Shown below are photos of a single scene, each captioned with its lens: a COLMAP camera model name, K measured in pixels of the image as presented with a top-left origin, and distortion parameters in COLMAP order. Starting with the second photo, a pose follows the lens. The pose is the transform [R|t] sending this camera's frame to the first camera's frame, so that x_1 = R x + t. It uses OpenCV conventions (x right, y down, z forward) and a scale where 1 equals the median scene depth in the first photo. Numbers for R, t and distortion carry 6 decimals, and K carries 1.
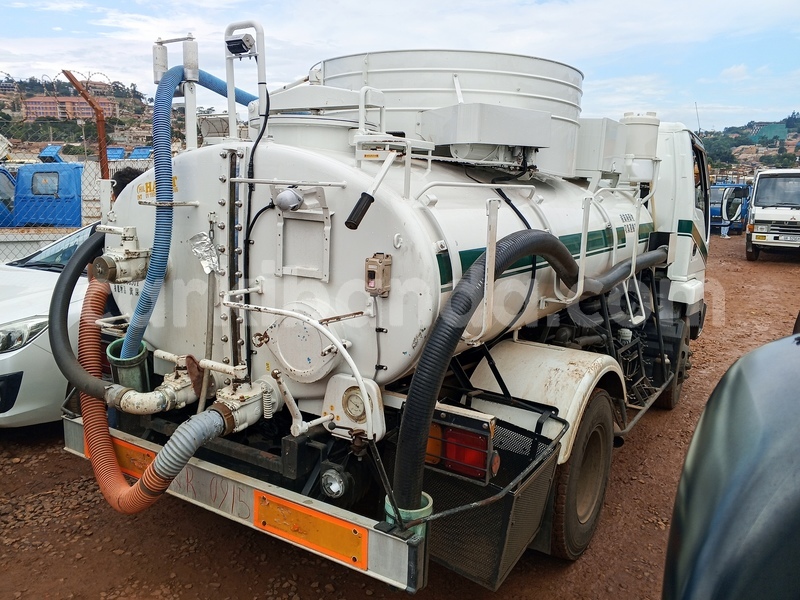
lens RADIAL K [[650.1, 0, 399.8], [0, 650.1, 296.5], [0, 0, 1]] dist [0.123135, -0.182160]
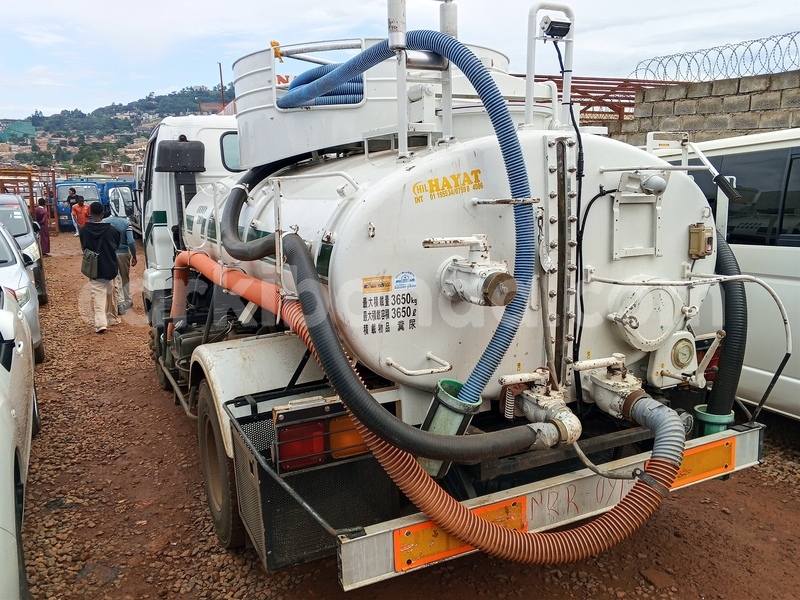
lens RADIAL K [[650.1, 0, 399.8], [0, 650.1, 296.5], [0, 0, 1]] dist [0.123135, -0.182160]
pose [[0.507653, -0.181736, 0.842176, -1.191176], [0.179331, 0.978379, 0.103029, -0.137007], [-0.842691, 0.098726, 0.529268, 0.706017]]
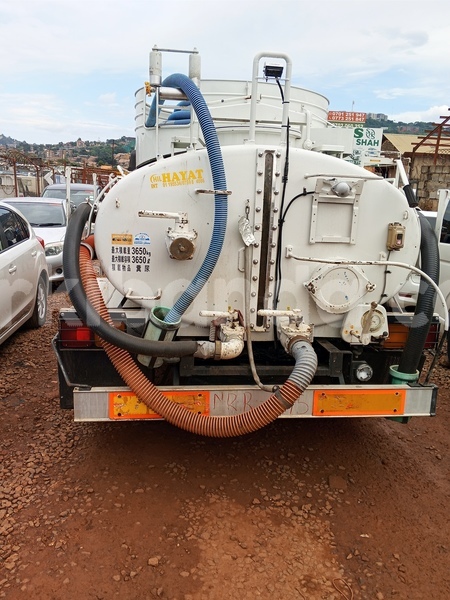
lens RADIAL K [[486.2, 0, 225.0], [0, 486.2, 300.0], [0, 0, 1]] dist [0.287612, -0.684637]
pose [[0.762550, -0.130340, 0.633663, -0.984322], [0.085082, 0.991191, 0.101494, -0.032746], [-0.641310, -0.023481, 0.766922, 0.275357]]
